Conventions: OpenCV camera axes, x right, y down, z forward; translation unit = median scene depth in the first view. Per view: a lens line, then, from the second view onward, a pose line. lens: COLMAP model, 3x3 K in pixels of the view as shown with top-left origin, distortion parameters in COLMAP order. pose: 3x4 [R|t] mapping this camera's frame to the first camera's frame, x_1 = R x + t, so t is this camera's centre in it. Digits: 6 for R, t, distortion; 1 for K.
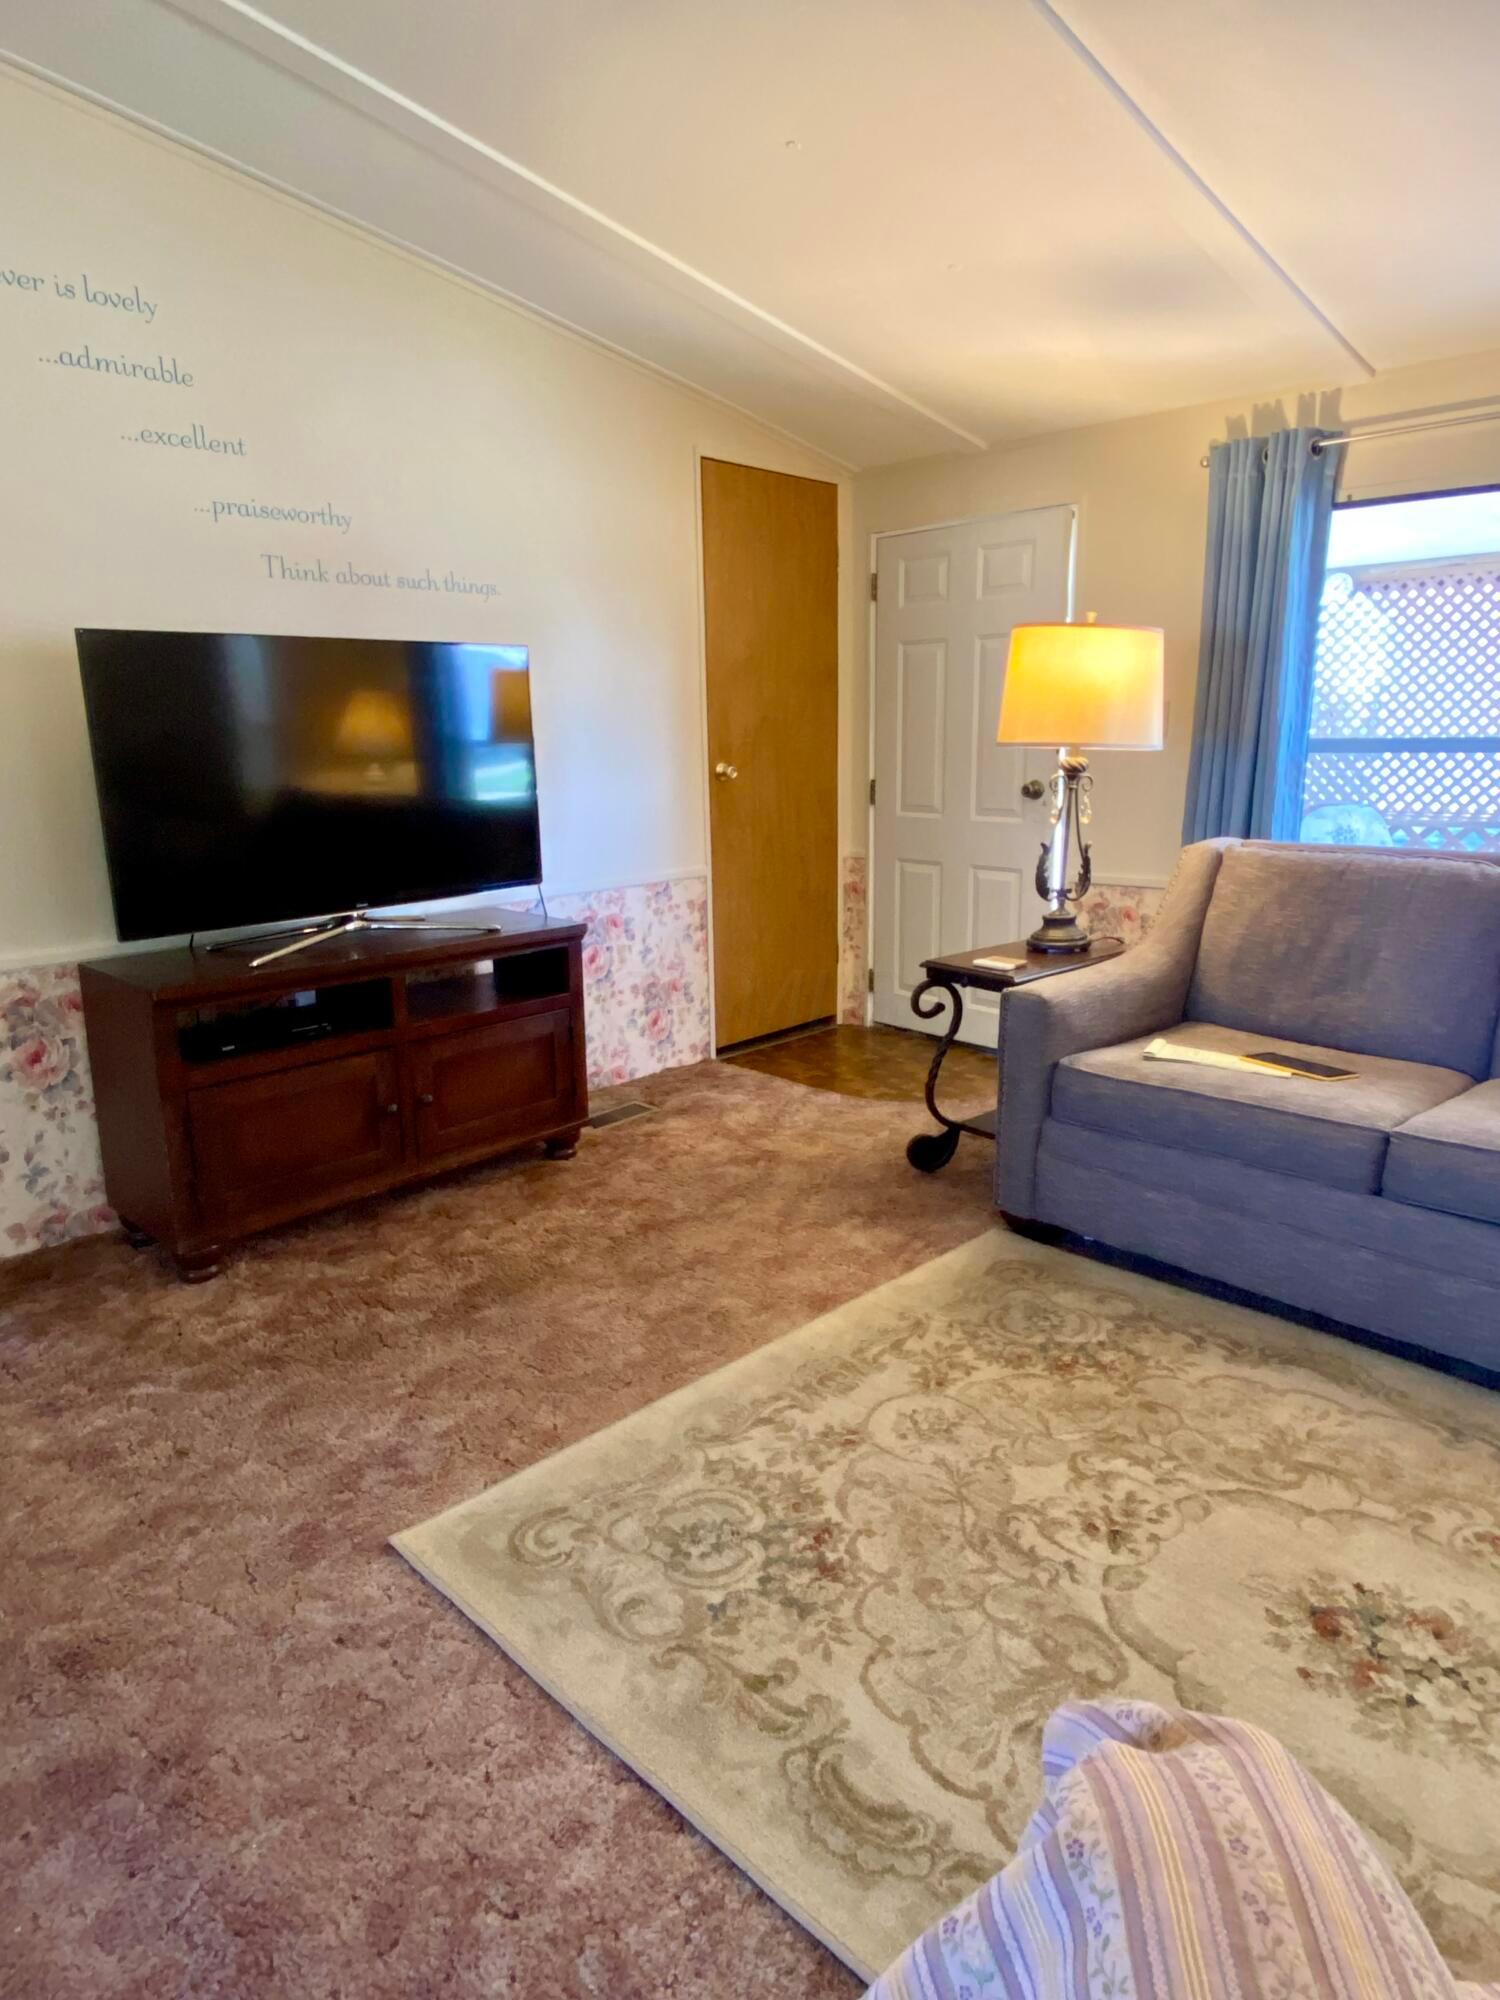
lens RADIAL K [[1186.6, 0, 750.0], [0, 1186.6, 1000.0], [0, 0, 1]] dist [0.032603, -0.041480]
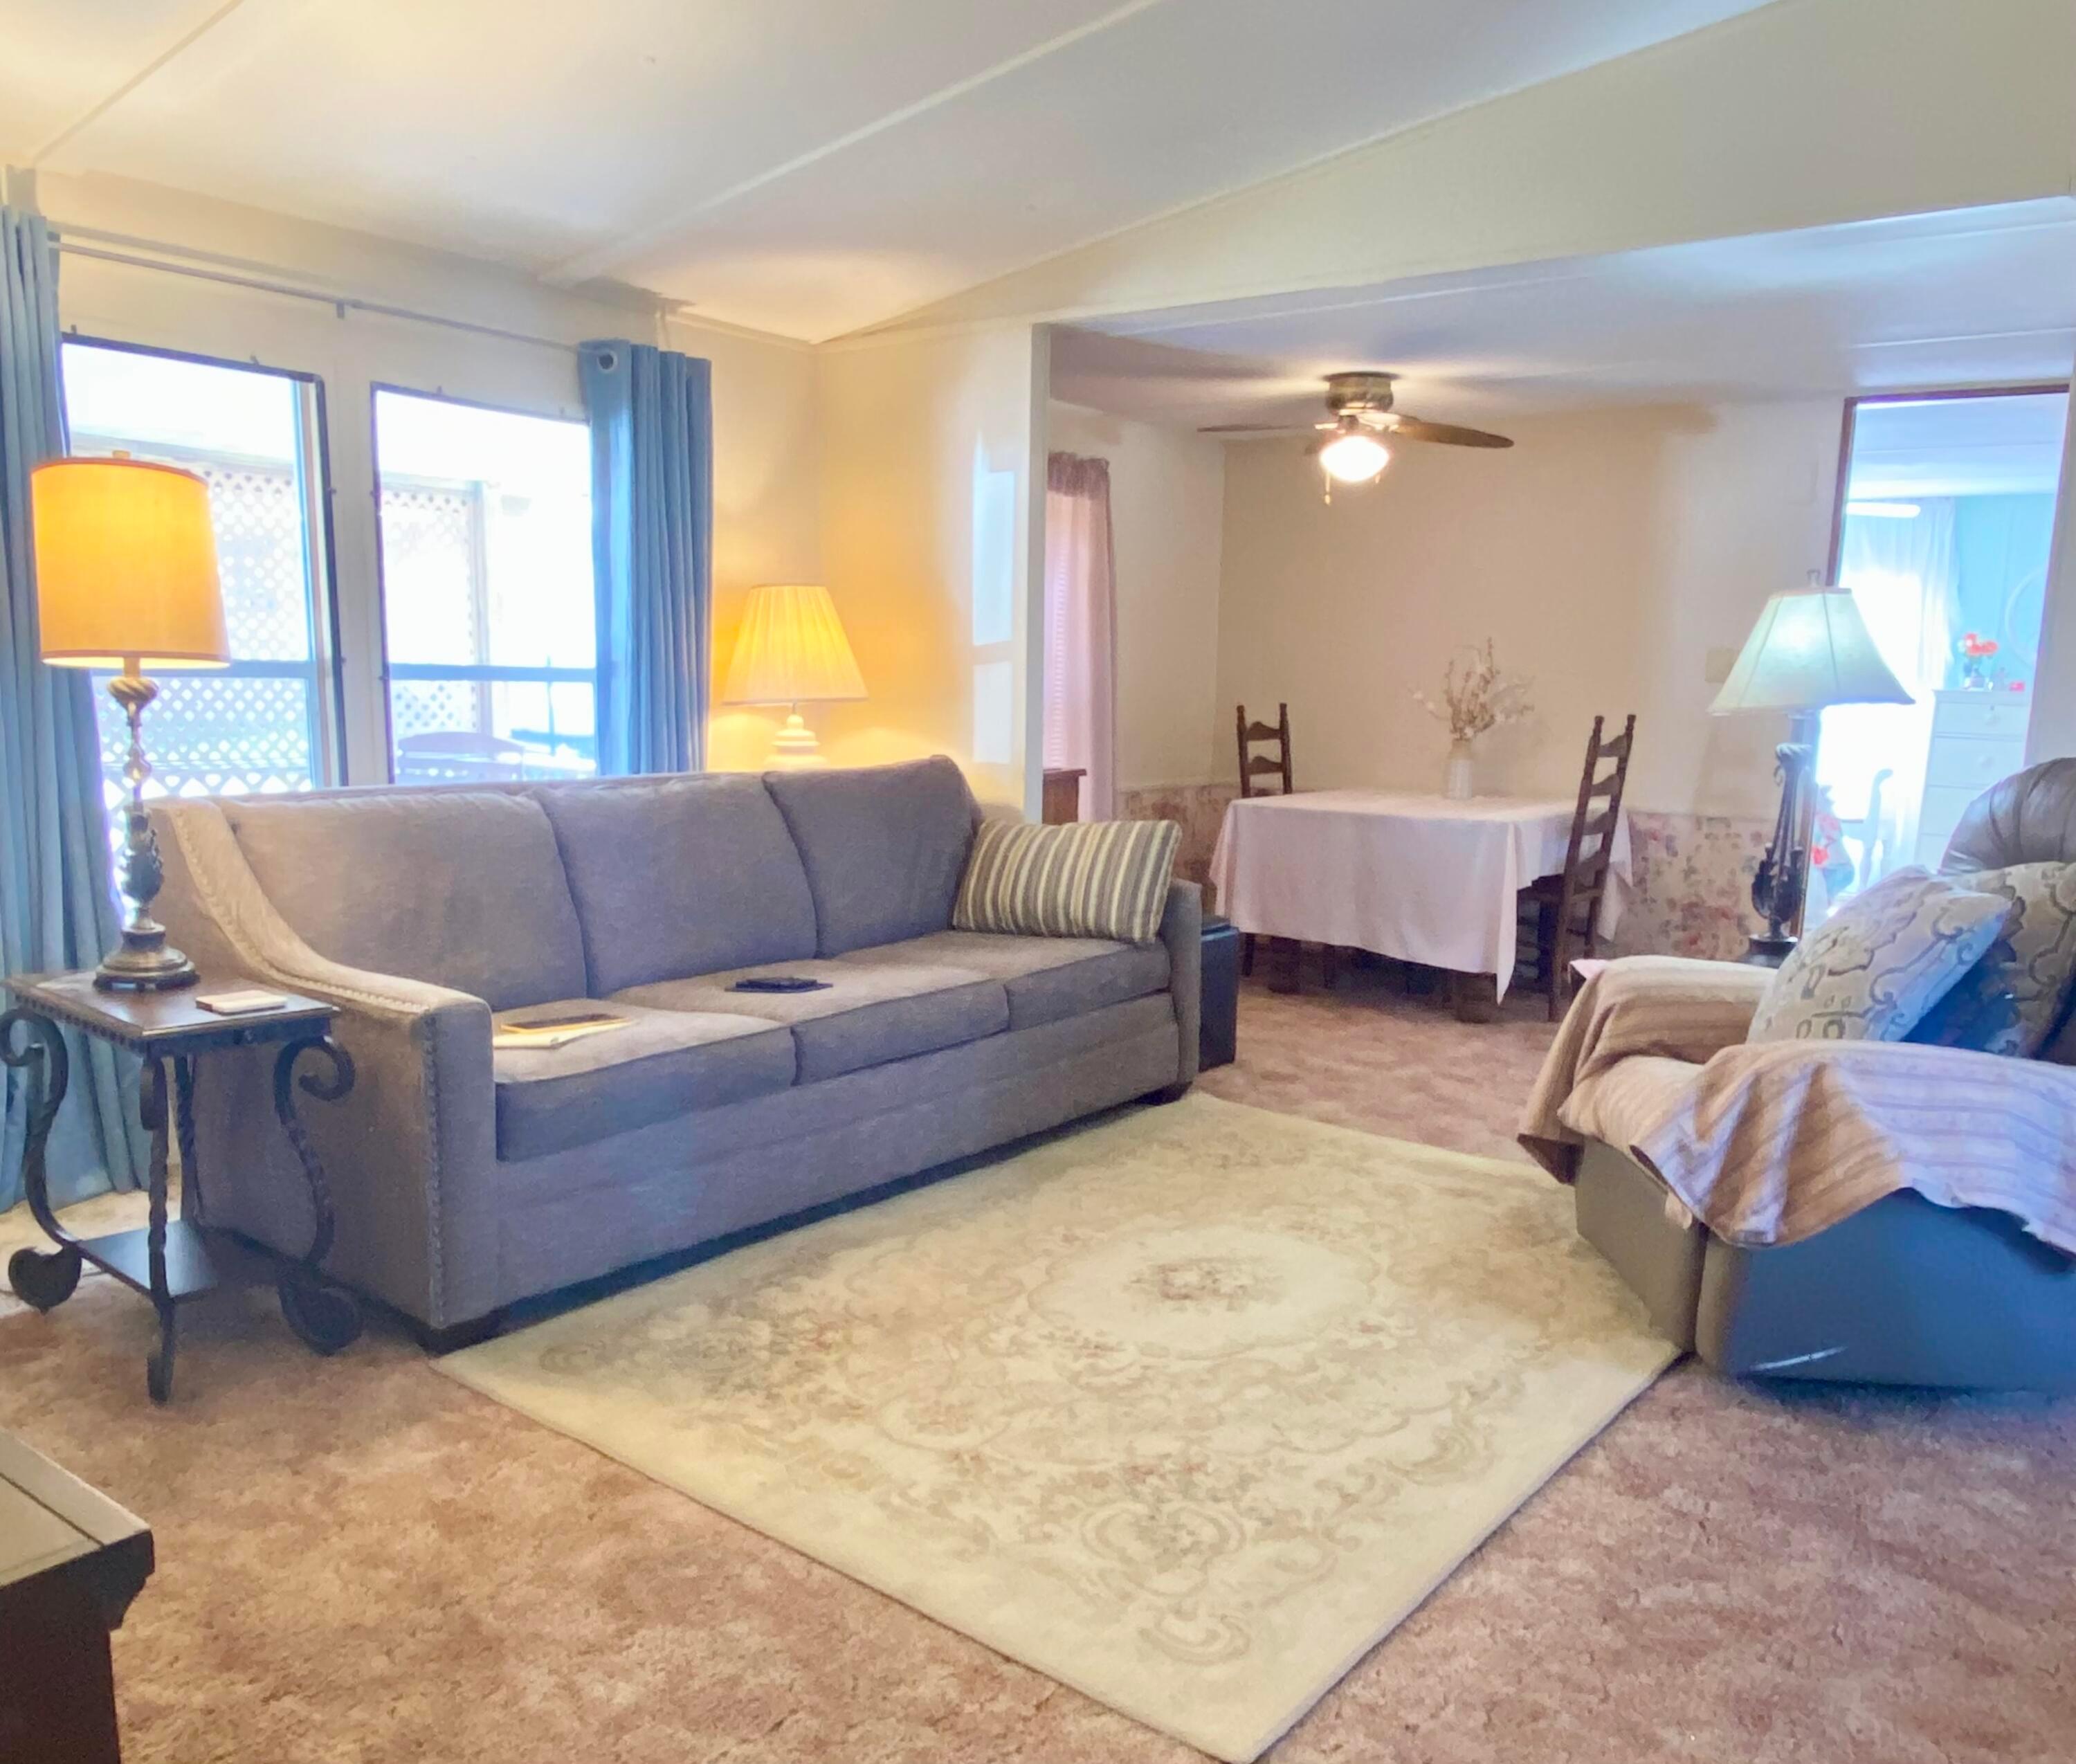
lens RADIAL K [[1688.3, 0, 1035.4], [0, 1688.3, 932.5], [0, 0, 1]] dist [0.053241, -0.003415]
pose [[-0.126068, -0.144053, 0.981507, -0.999207], [0.202352, 0.964865, 0.167601, -0.183844], [-0.971164, 0.219739, -0.092489, 0.909921]]
